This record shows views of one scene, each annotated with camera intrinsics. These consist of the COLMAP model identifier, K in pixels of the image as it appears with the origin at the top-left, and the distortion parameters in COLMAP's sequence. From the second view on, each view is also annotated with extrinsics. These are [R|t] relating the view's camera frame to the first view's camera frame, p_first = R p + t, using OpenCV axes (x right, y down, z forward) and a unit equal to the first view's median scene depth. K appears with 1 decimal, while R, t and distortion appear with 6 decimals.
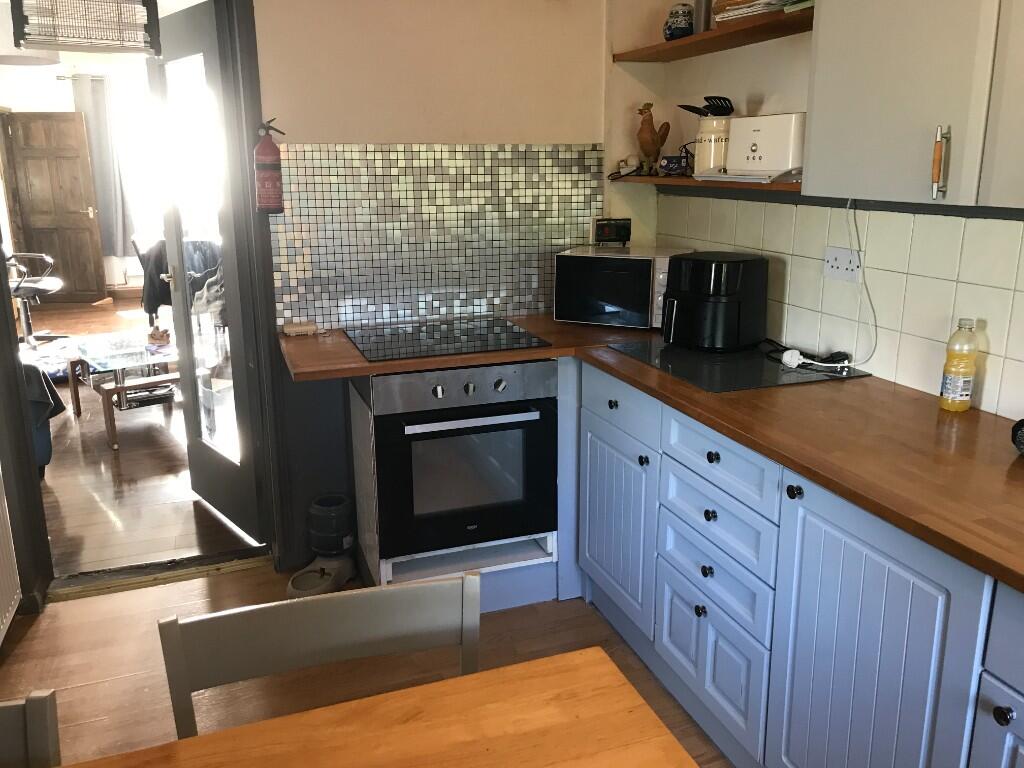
lens RADIAL K [[829.0, 0, 512.0], [0, 829.0, 384.0], [0, 0, 1]] dist [0.020462, 0.004599]
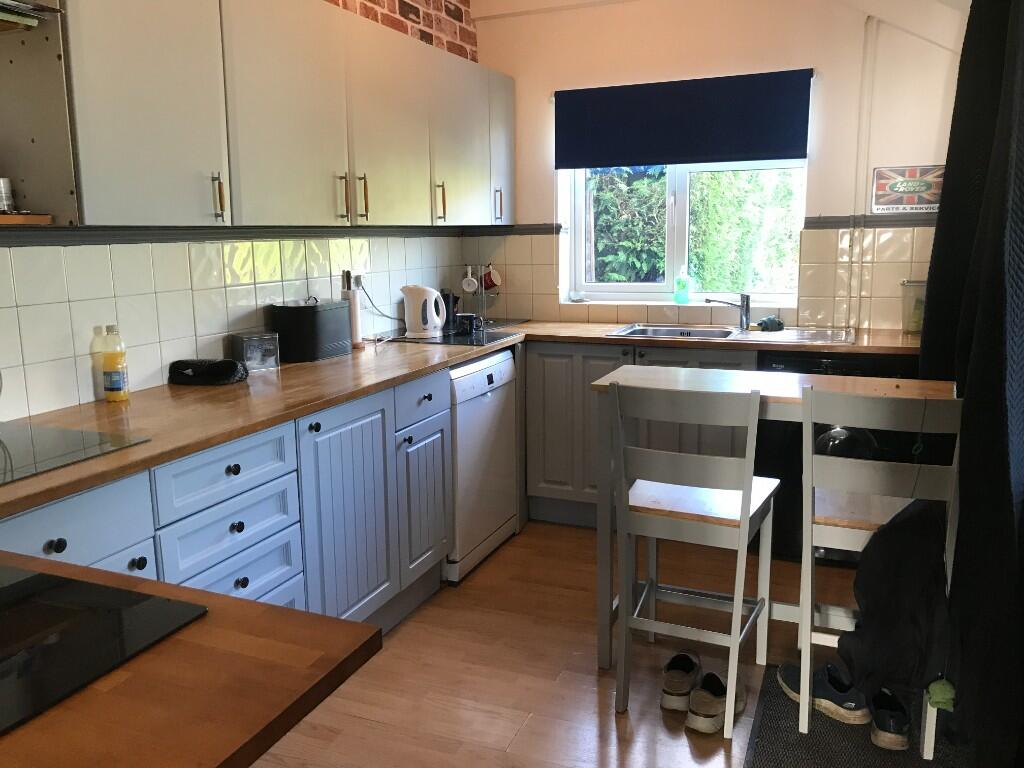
lens RADIAL K [[829.0, 0, 512.0], [0, 829.0, 384.0], [0, 0, 1]] dist [0.020462, 0.004599]
pose [[-0.732720, -0.103427, 0.672624, -0.716426], [0.194855, 0.915116, 0.352978, -0.317000], [-0.652037, 0.389698, -0.650371, 1.455792]]
